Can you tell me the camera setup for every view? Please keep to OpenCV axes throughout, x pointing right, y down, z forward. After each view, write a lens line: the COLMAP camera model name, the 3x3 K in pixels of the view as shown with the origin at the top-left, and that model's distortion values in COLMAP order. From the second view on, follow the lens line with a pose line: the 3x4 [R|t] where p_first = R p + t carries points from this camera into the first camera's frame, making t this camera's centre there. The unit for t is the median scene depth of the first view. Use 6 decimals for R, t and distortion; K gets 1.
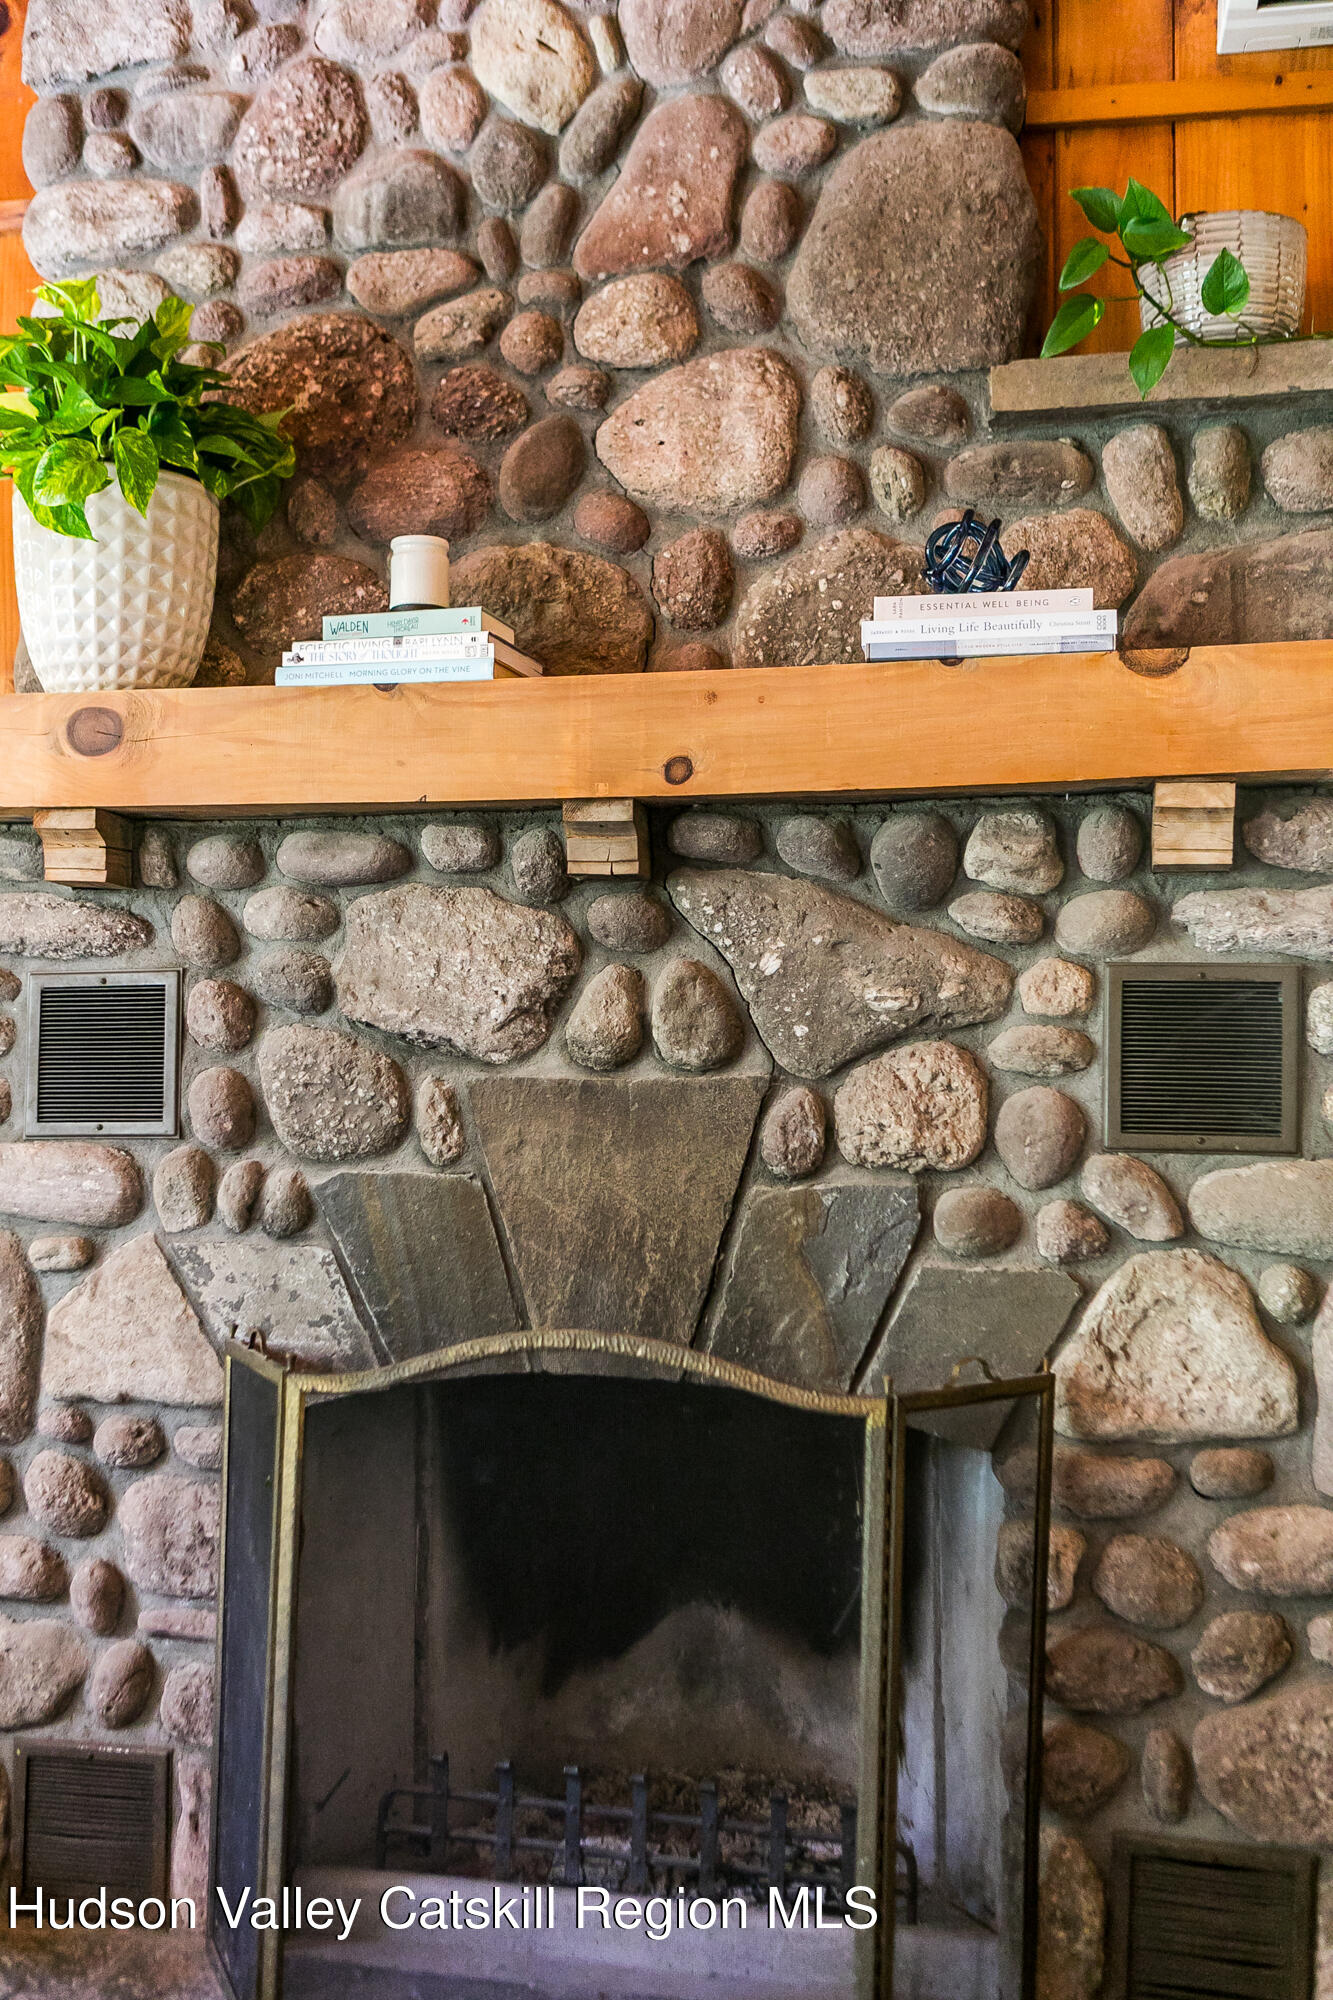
lens RADIAL K [[2022.8, 0, 666.3], [0, 2022.8, 1037.6], [0, 0, 1]] dist [0.001988, 0.017547]
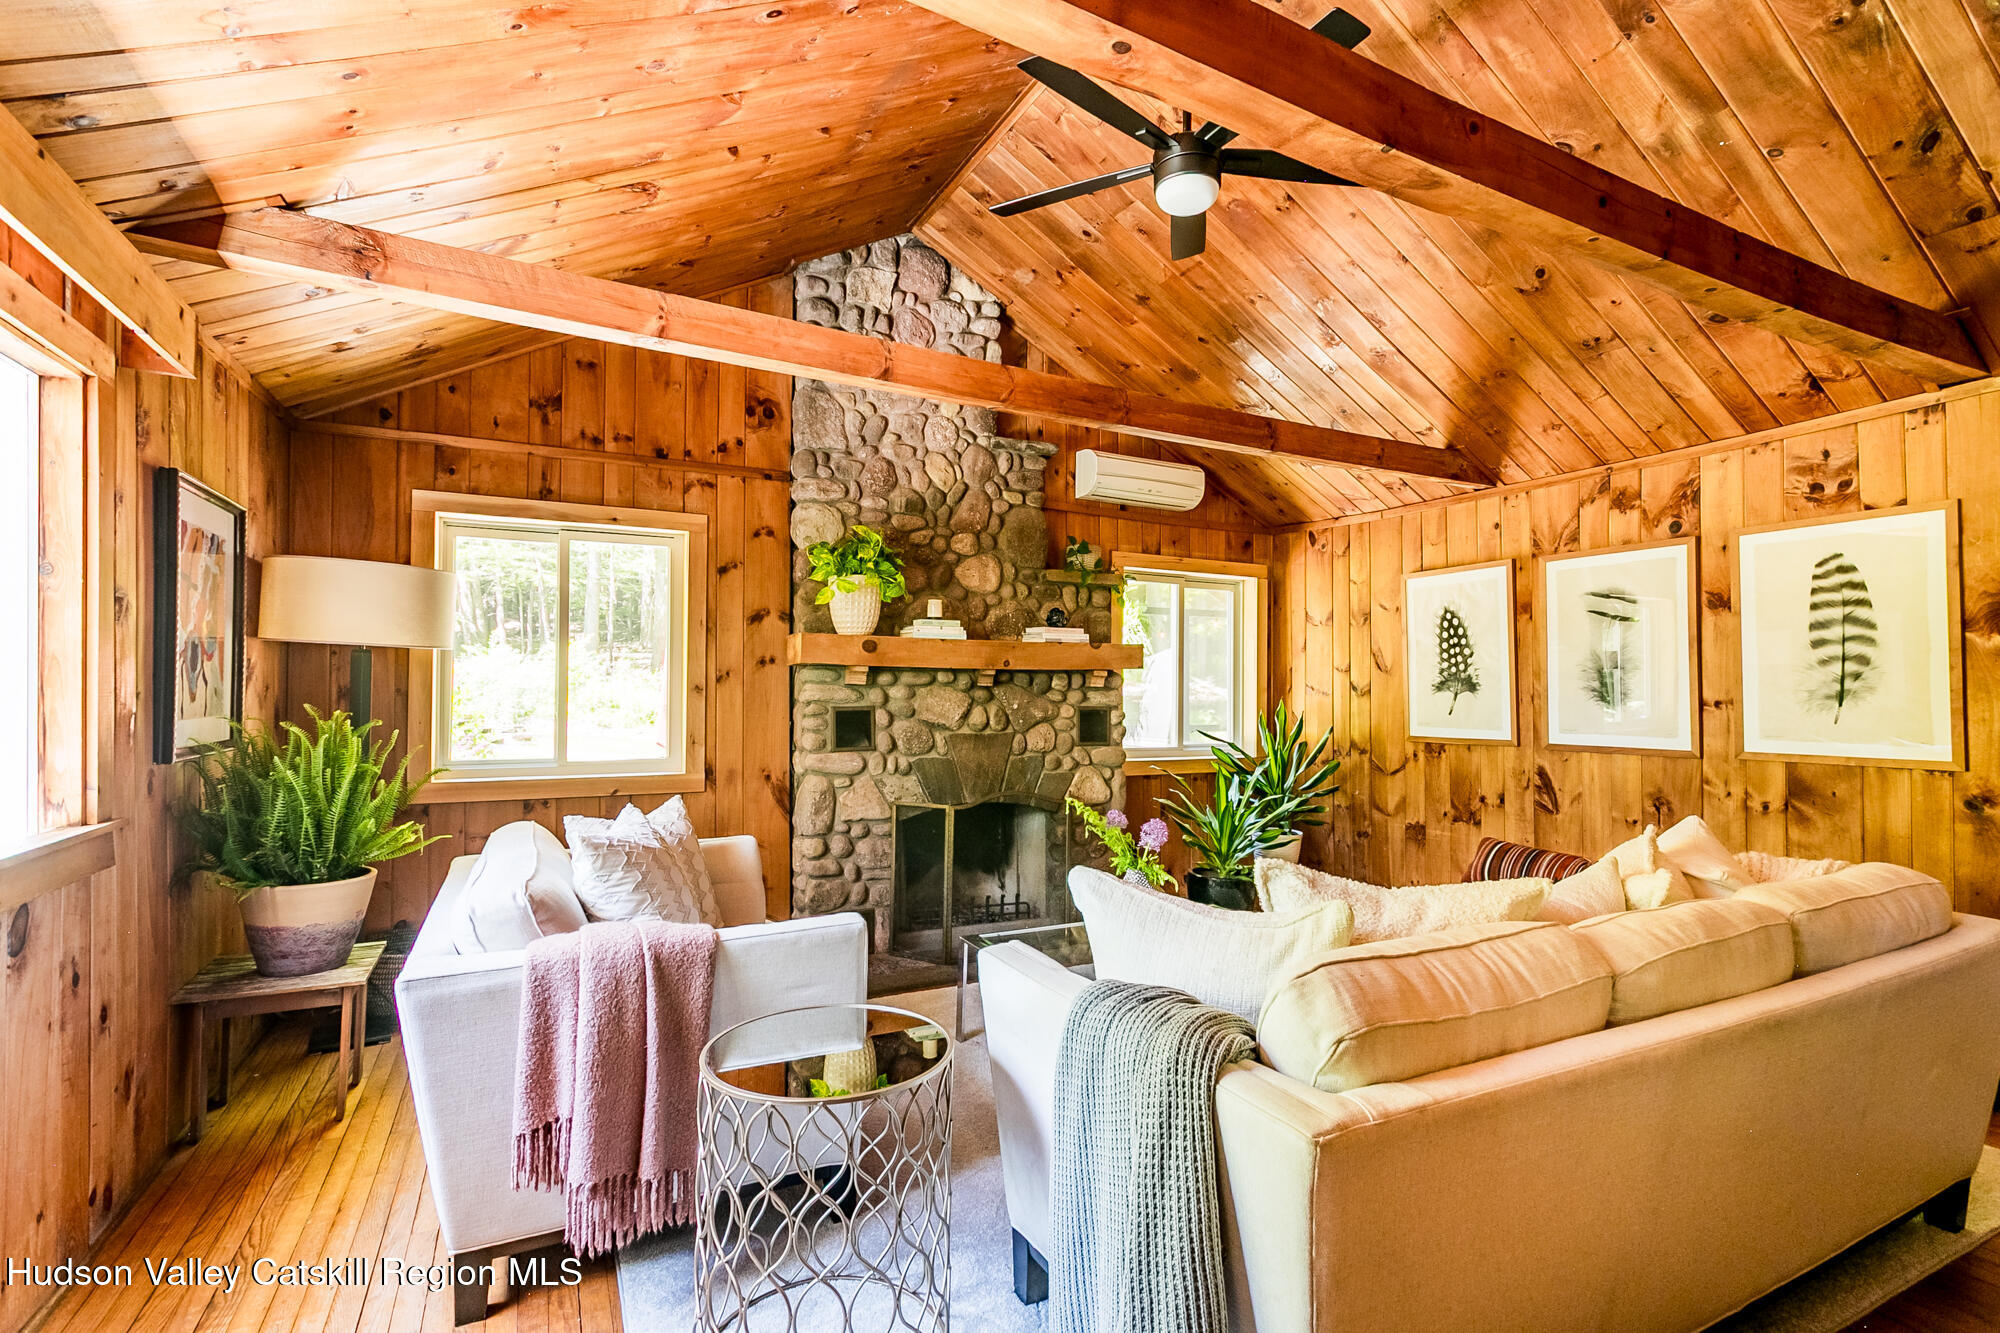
lens RADIAL K [[919.6, 0, 1000.0], [0, 919.6, 666.5], [0, 0, 1]] dist [-0.000044, 0.000001]
pose [[0.770930, 0.008135, 0.636868, -1.197590], [-0.032718, 0.999104, 0.026843, -0.168588], [-0.636079, -0.041532, 0.770505, -0.500961]]
